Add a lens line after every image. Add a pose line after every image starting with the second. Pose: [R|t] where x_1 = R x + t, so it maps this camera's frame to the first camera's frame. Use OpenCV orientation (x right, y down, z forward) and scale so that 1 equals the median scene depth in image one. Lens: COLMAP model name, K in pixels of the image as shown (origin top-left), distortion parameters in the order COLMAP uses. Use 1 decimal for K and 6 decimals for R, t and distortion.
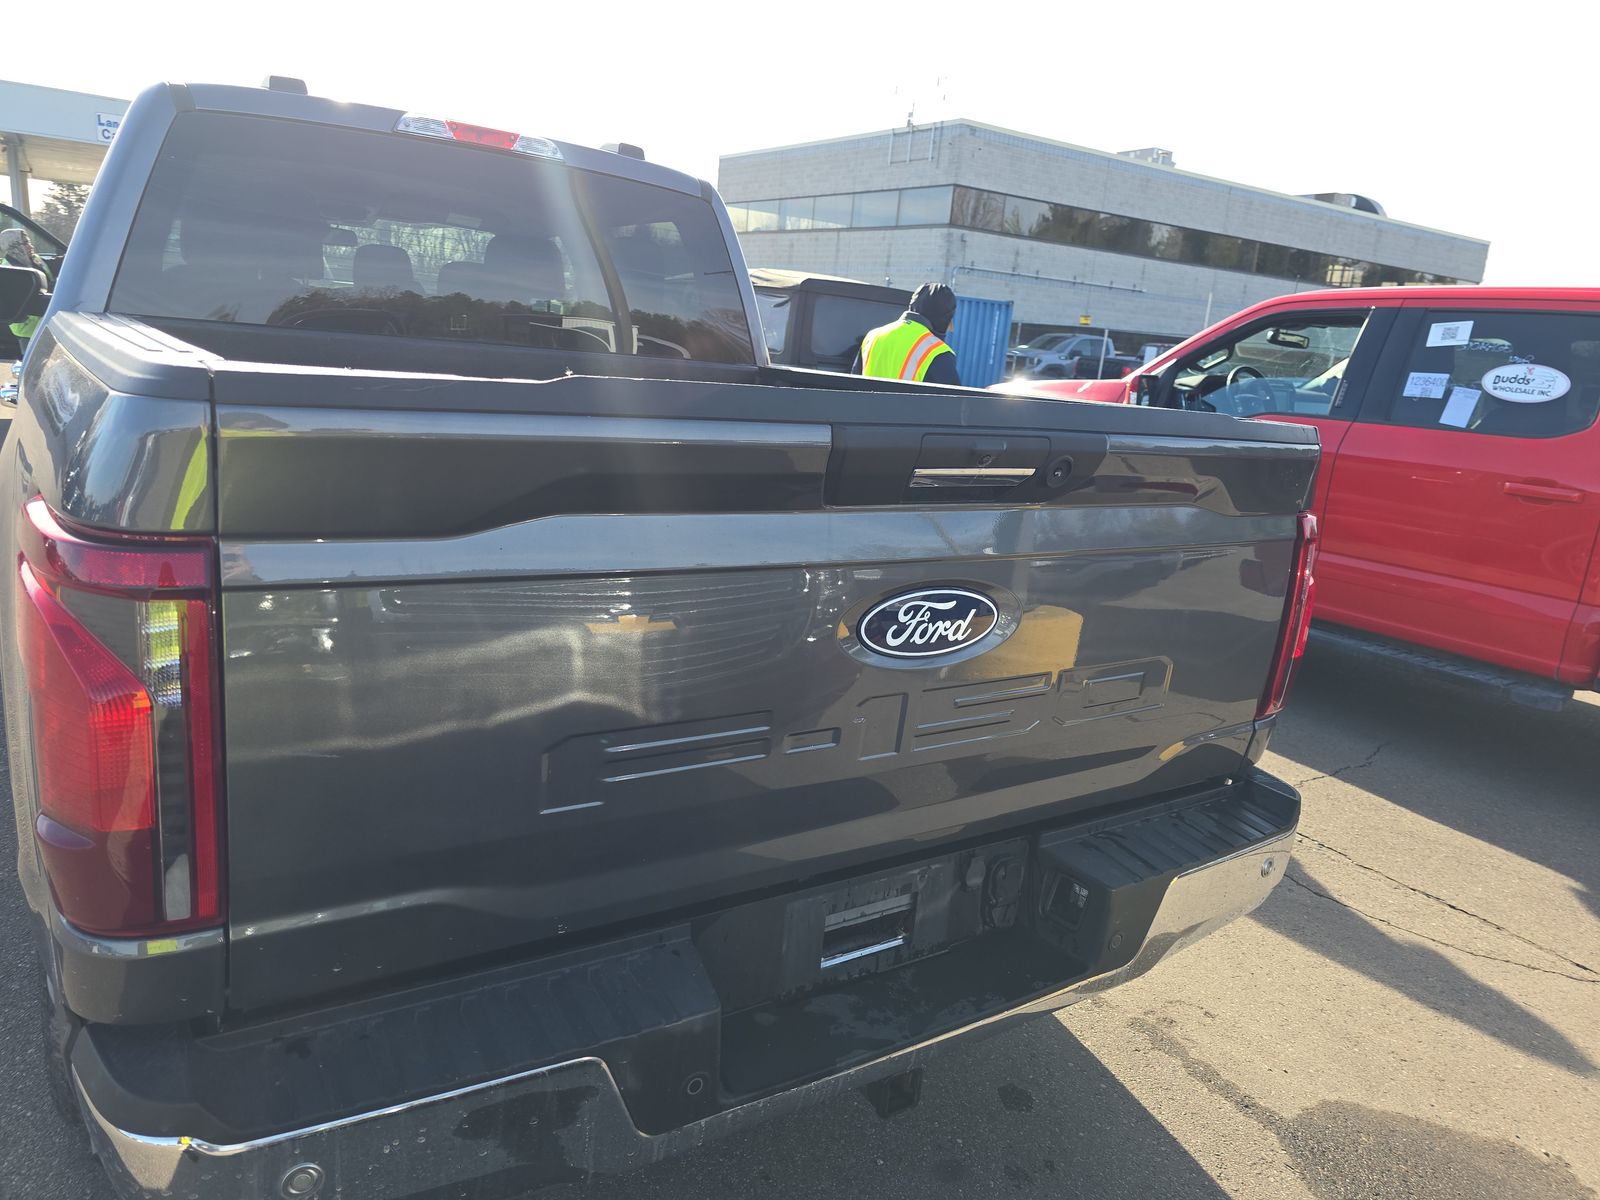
lens RADIAL K [[1090.7, 0, 800.9], [0, 1090.7, 591.5], [0, 0, 1]] dist [0.055618, -0.055922]
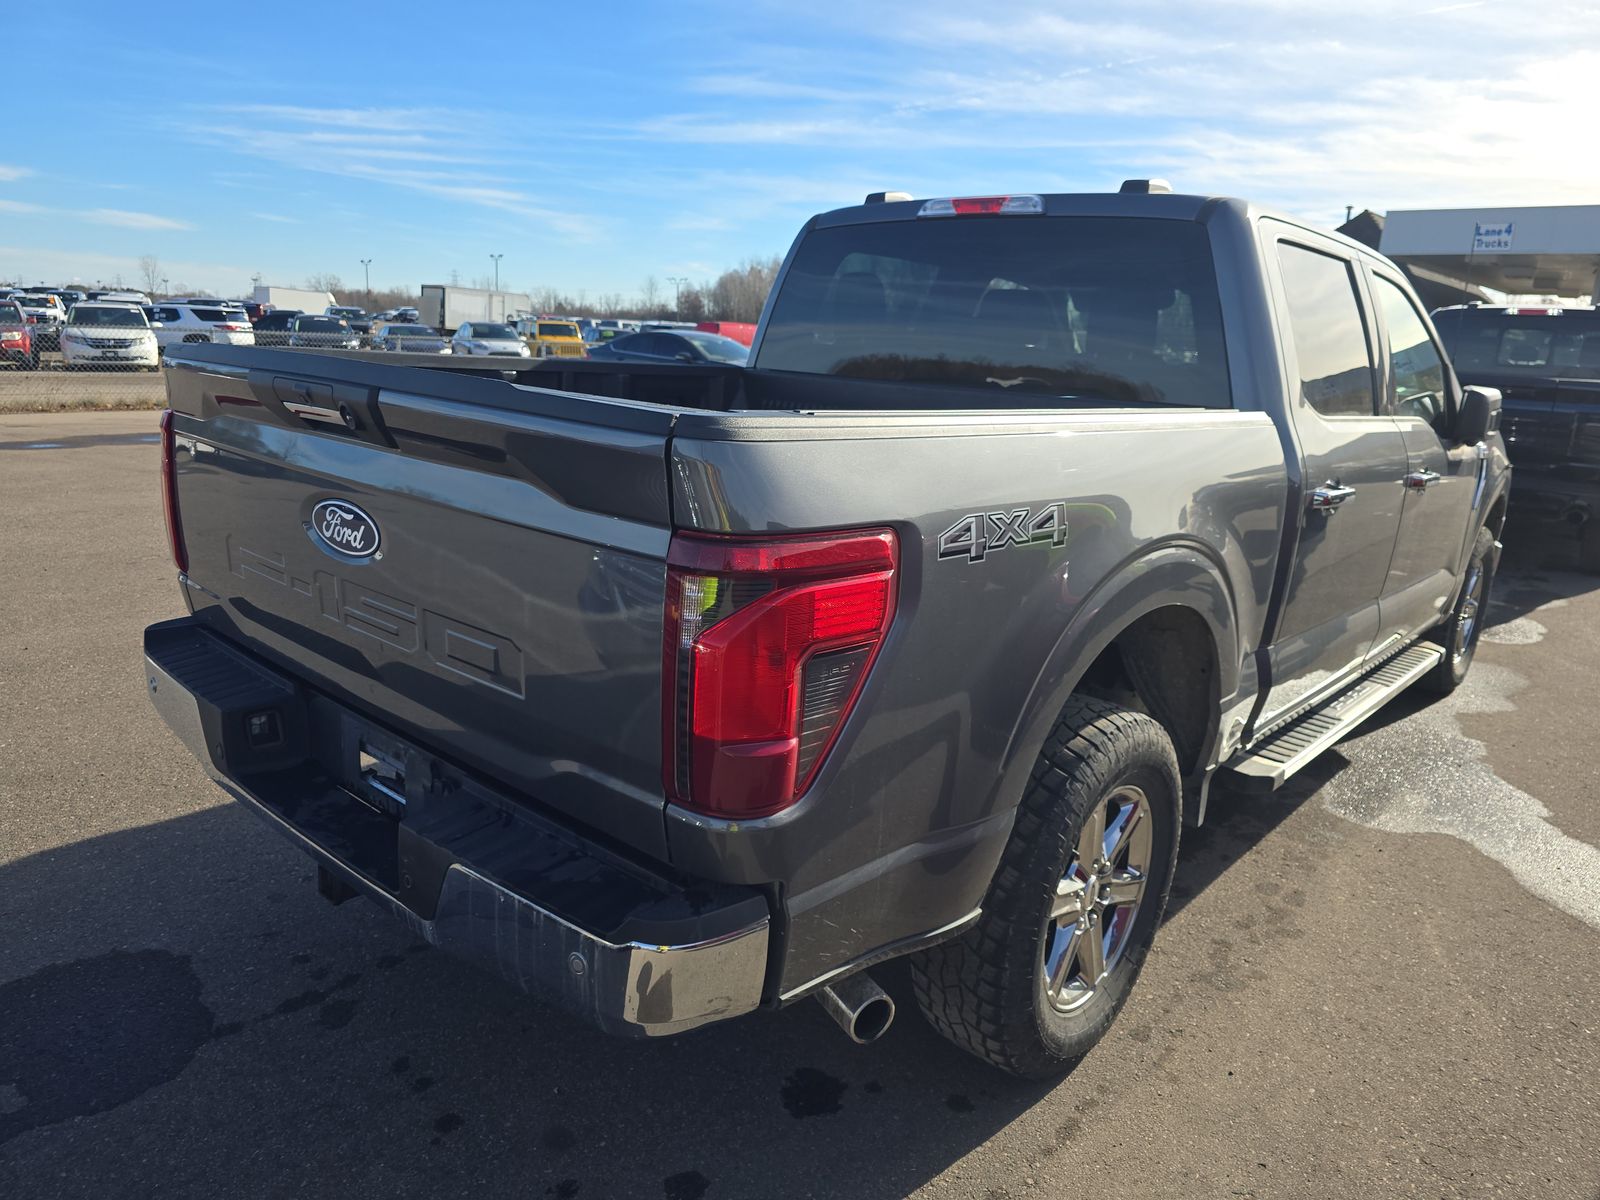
lens RADIAL K [[1090.7, 0, 794.3], [0, 1090.7, 601.9], [0, 0, 1]] dist [0.055618, -0.055922]
pose [[0.255893, 0.156861, -0.953894, 0.538484], [-0.255815, 0.962559, 0.089661, -0.050274], [0.932243, 0.221076, 0.286439, 0.396939]]
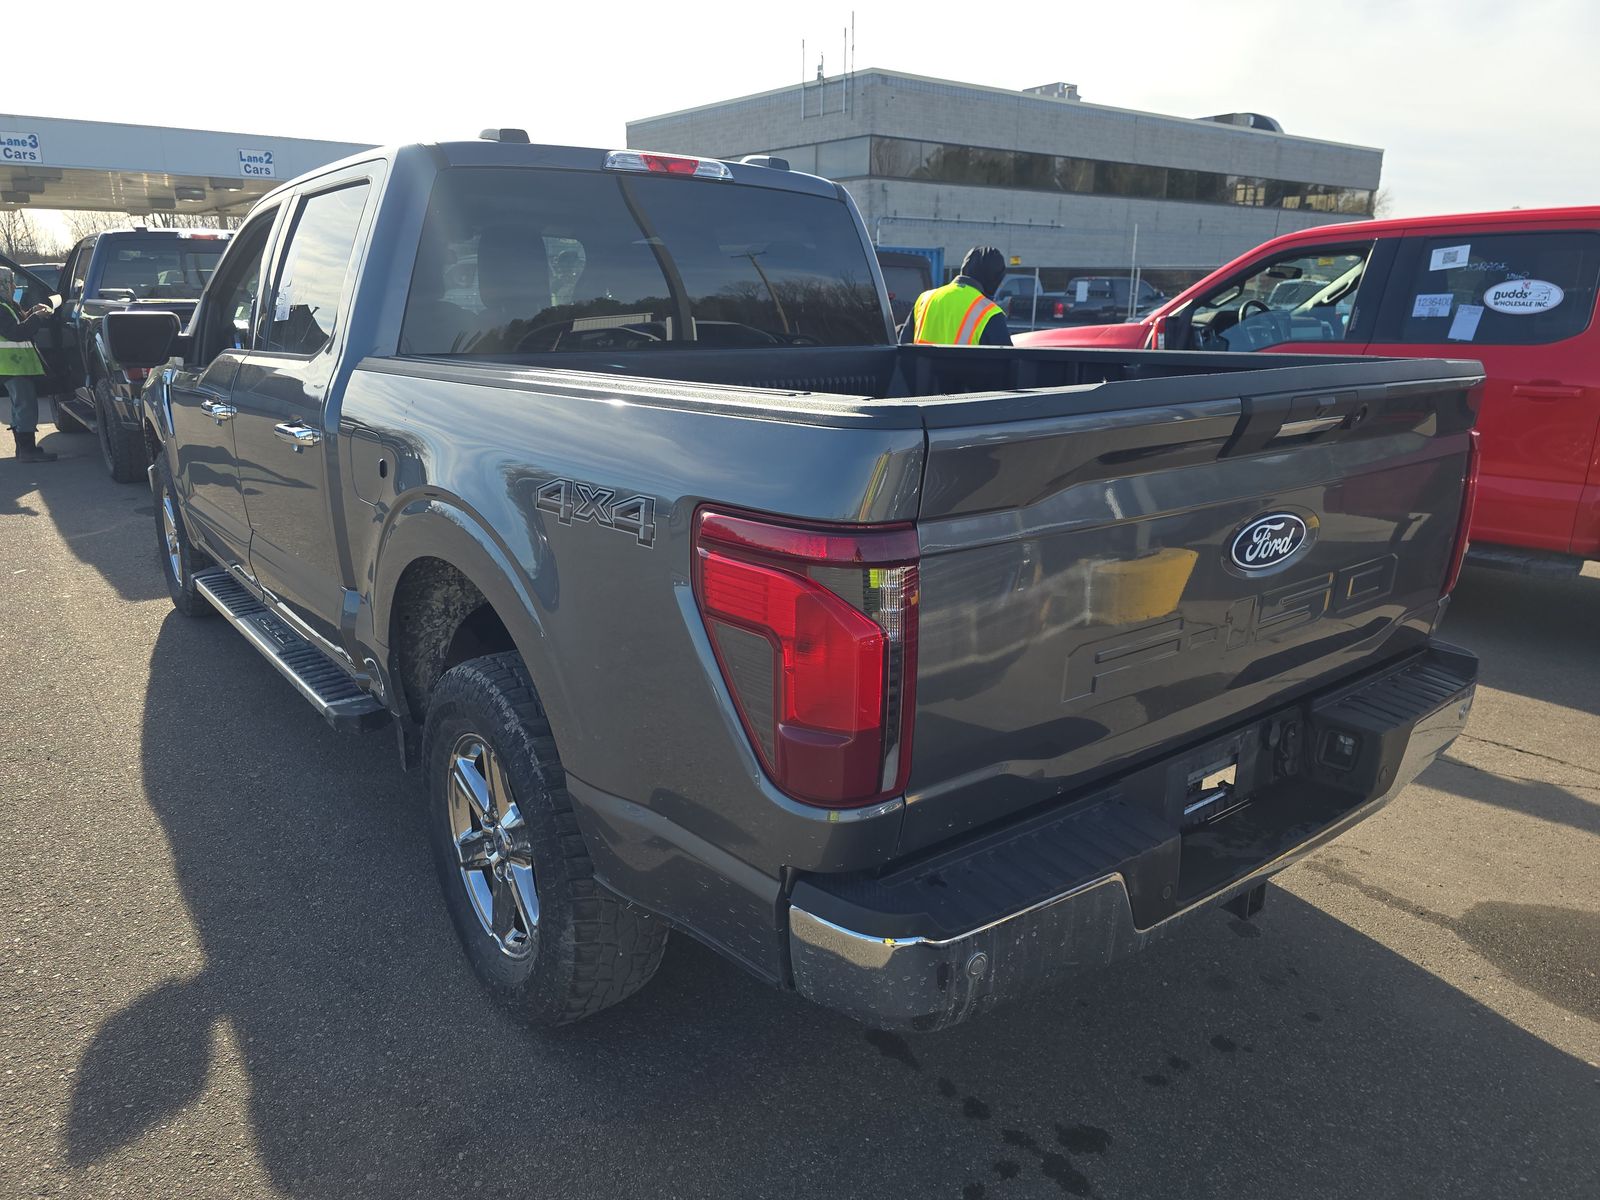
lens RADIAL K [[1090.7, 0, 799.3], [0, 1090.7, 599.2], [0, 0, 1]] dist [0.055618, -0.055922]
pose [[0.992725, -0.104237, 0.060259, -0.182936], [0.101555, 0.993766, 0.045992, -0.006926], [-0.064678, -0.039538, 0.997123, -0.098567]]
